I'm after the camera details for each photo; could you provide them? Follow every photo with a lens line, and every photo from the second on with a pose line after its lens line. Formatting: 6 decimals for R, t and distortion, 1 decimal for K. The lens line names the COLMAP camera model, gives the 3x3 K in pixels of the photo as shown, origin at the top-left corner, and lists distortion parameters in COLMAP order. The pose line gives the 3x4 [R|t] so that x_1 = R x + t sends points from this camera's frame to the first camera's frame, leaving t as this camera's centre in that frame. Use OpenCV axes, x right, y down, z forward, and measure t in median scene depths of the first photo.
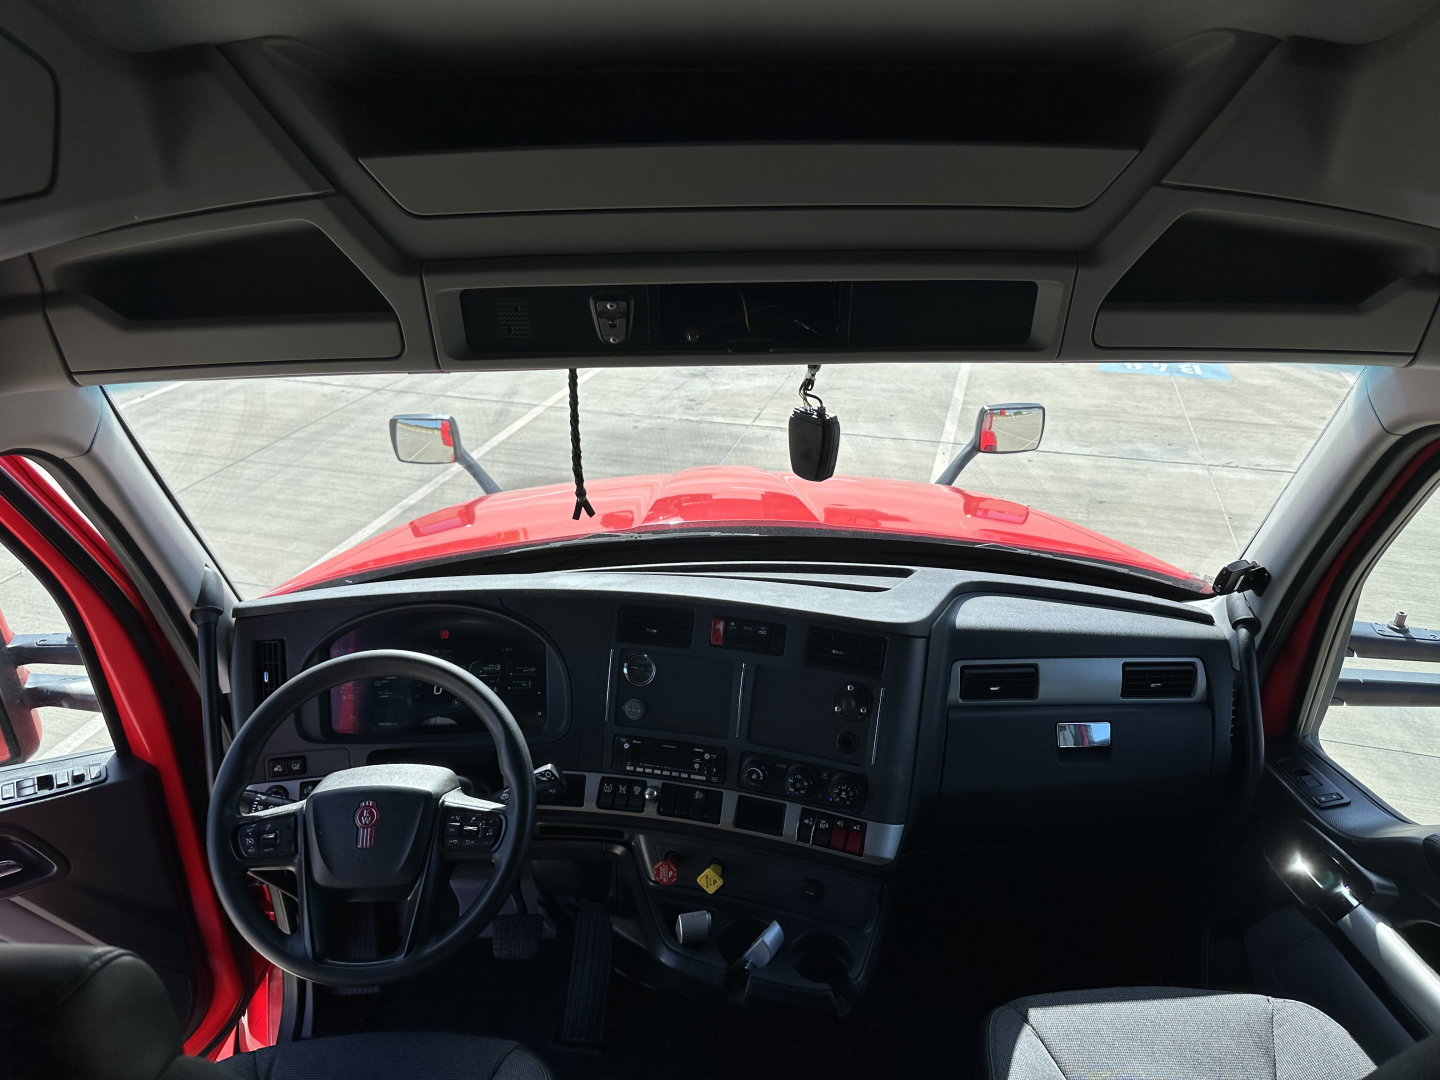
lens RADIAL K [[1014.5, 0, 720.0], [0, 1014.5, 540.0], [0, 0, 1]] dist [0.135452, -0.239330]
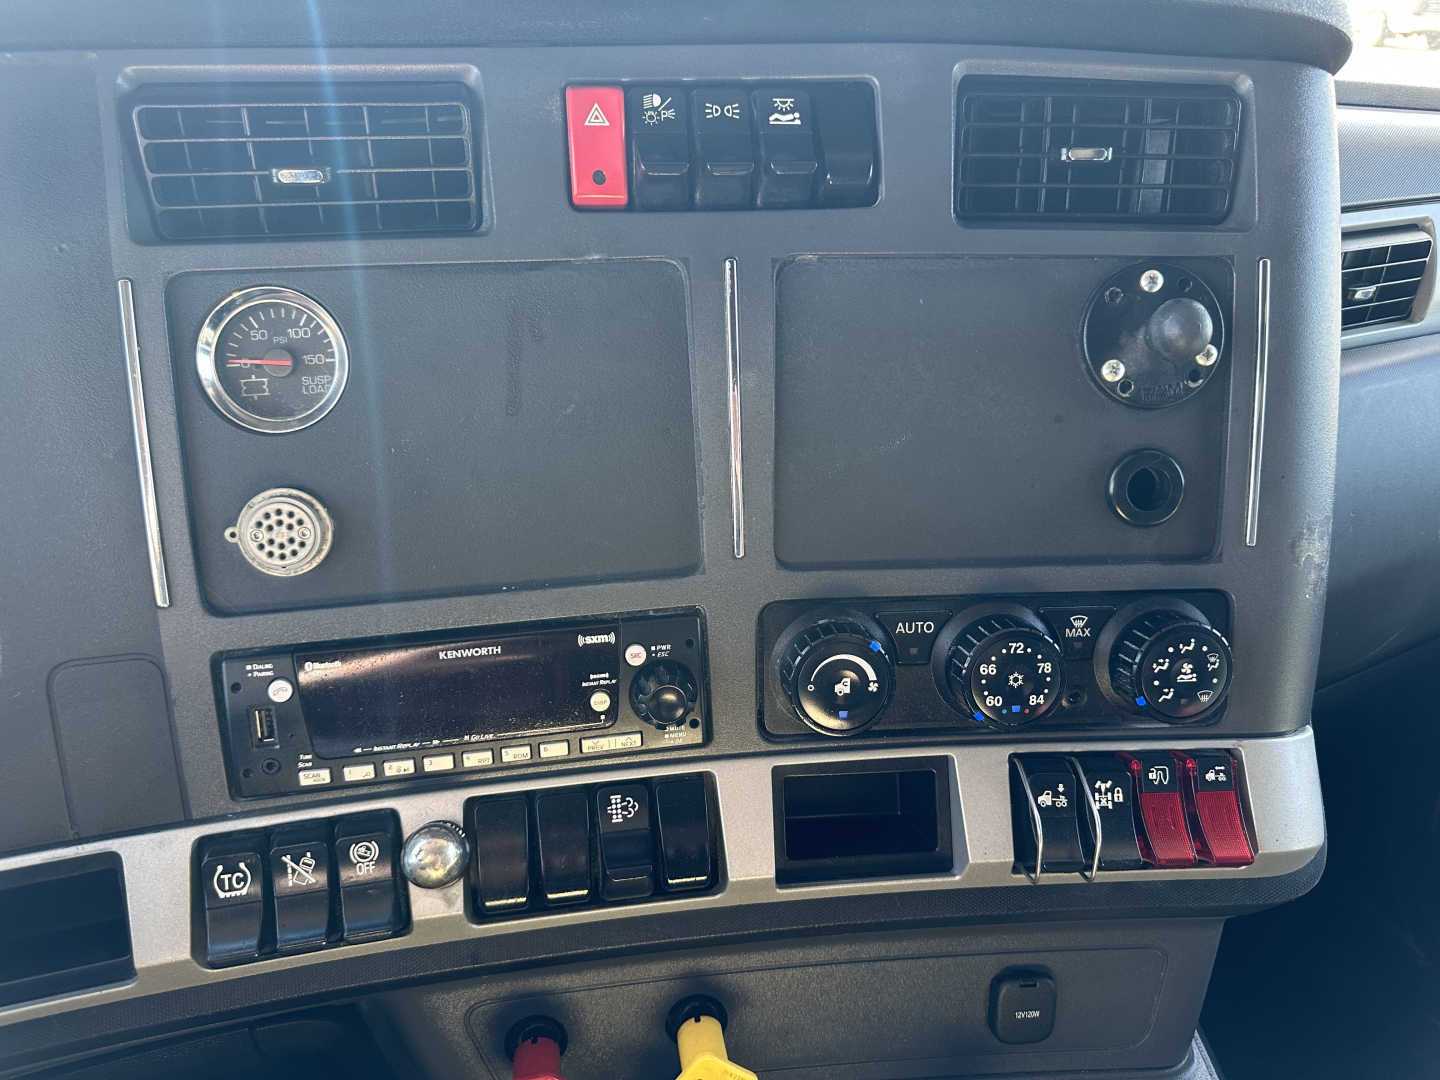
lens RADIAL K [[1014.5, 0, 720.0], [0, 1014.5, 540.0], [0, 0, 1]] dist [0.135452, -0.239330]
pose [[0.919260, -0.181130, 0.349504, -0.076589], [0.145883, 0.981386, 0.124902, 0.154881], [-0.365621, -0.063831, 0.928572, 0.757059]]
